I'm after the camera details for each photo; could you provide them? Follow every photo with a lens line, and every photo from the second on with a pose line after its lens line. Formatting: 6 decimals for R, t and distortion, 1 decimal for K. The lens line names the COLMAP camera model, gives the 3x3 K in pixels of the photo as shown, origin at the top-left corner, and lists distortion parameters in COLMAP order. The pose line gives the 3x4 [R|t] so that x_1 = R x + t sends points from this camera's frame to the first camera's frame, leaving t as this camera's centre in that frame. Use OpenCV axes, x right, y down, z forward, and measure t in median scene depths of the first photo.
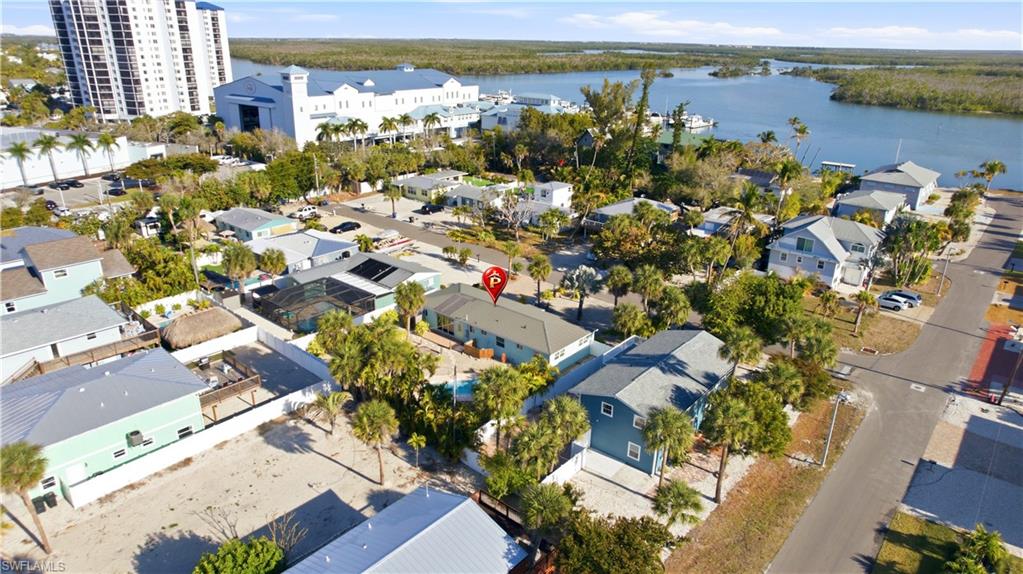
lens RADIAL K [[642.5, 0, 511.5], [0, 642.5, 287.0], [0, 0, 1]] dist [-0.092561, 0.083297]
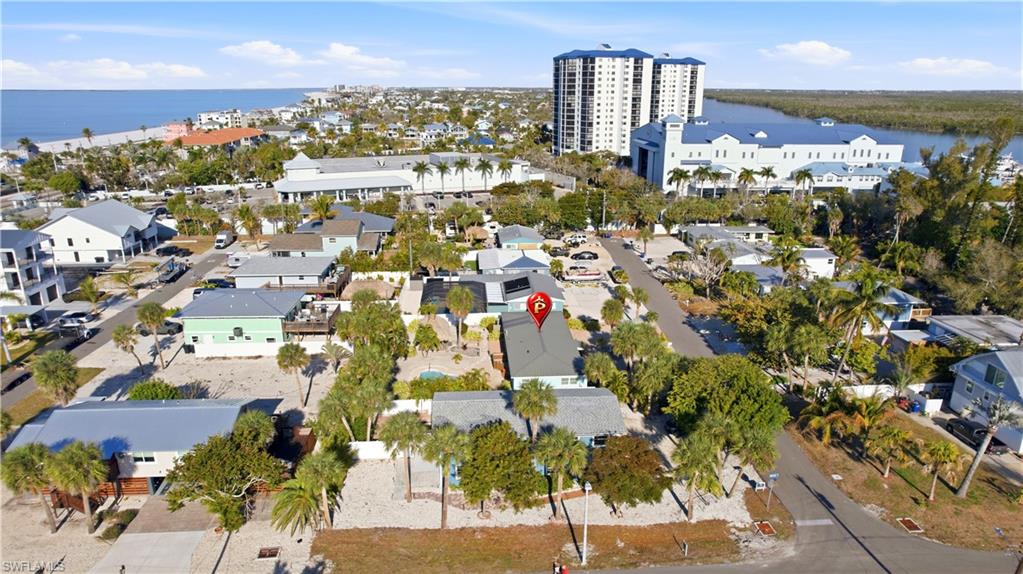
lens RADIAL K [[637.6, 0, 511.5], [0, 637.6, 287.0], [0, 0, 1]] dist [-0.048132, -0.000637]
pose [[0.704686, 0.199187, -0.680986, 0.199657], [-0.249084, 0.968148, 0.025429, -0.017848], [0.664360, 0.151703, 0.731855, 0.051942]]
